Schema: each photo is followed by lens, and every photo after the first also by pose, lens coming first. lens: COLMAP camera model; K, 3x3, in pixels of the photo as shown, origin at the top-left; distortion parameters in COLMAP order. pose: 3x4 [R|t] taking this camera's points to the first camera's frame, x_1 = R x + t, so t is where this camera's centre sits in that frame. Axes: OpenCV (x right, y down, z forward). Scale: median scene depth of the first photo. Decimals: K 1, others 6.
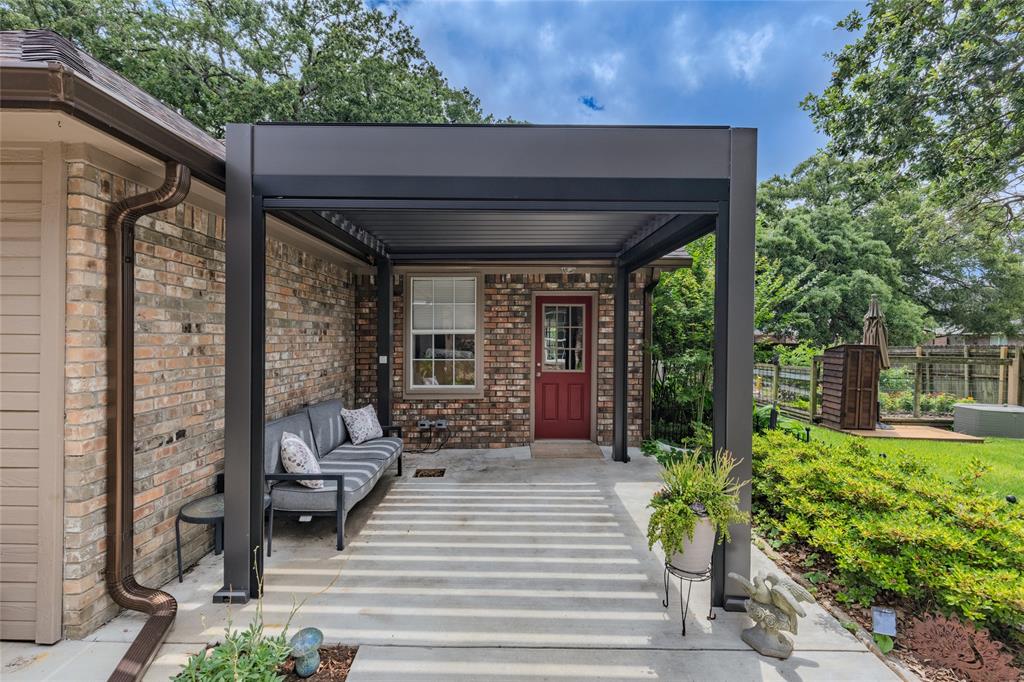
lens RADIAL K [[456.2, 0, 511.0], [0, 456.2, 343.6], [0, 0, 1]] dist [0.000346, 0.000436]
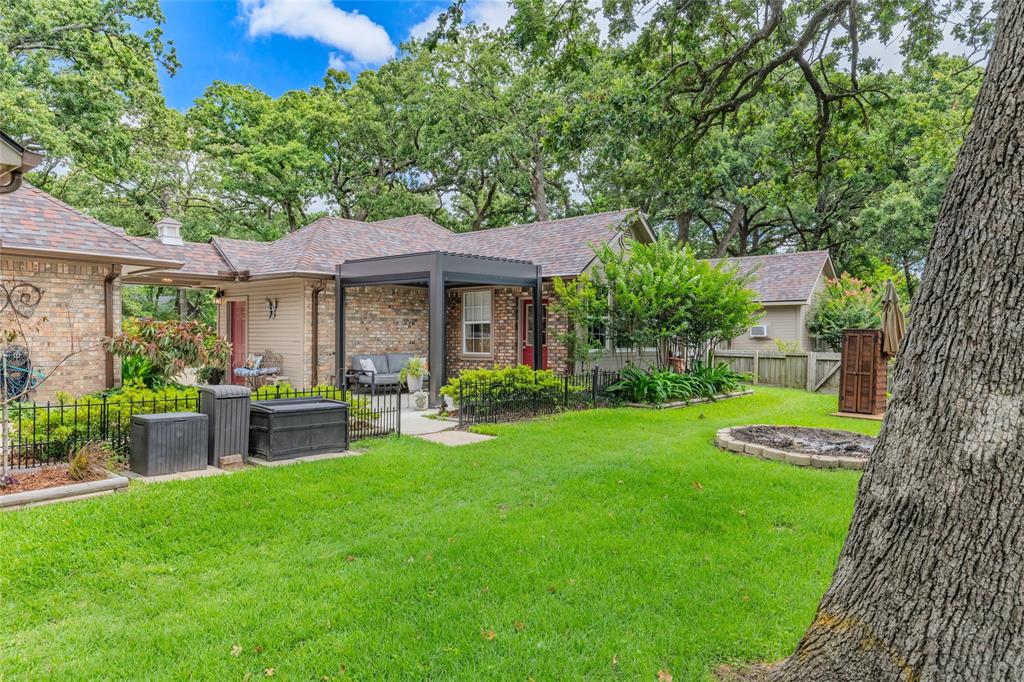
lens RADIAL K [[658.2, 0, 512.0], [0, 658.2, 341.0], [0, 0, 1]] dist [0.002390, 0.000727]
pose [[0.767320, 0.000987, -0.641264, 1.608520], [-0.006231, 0.999963, -0.005916, 0.061095], [0.641234, 0.008535, 0.767298, -0.891128]]
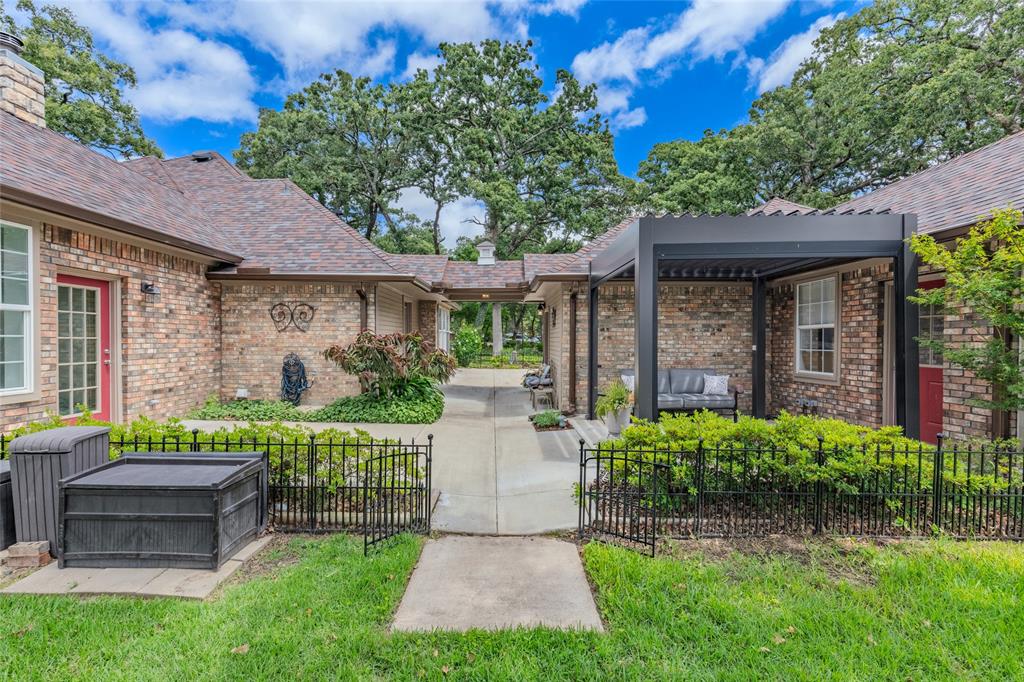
lens RADIAL K [[456.2, 0, 511.0], [0, 456.2, 343.6], [0, 0, 1]] dist [0.000346, 0.000436]
pose [[0.017296, 0.002499, -0.999847, 1.027329], [-0.013566, 0.999905, 0.002265, 0.026313], [0.999758, 0.013524, 0.017328, 0.184338]]
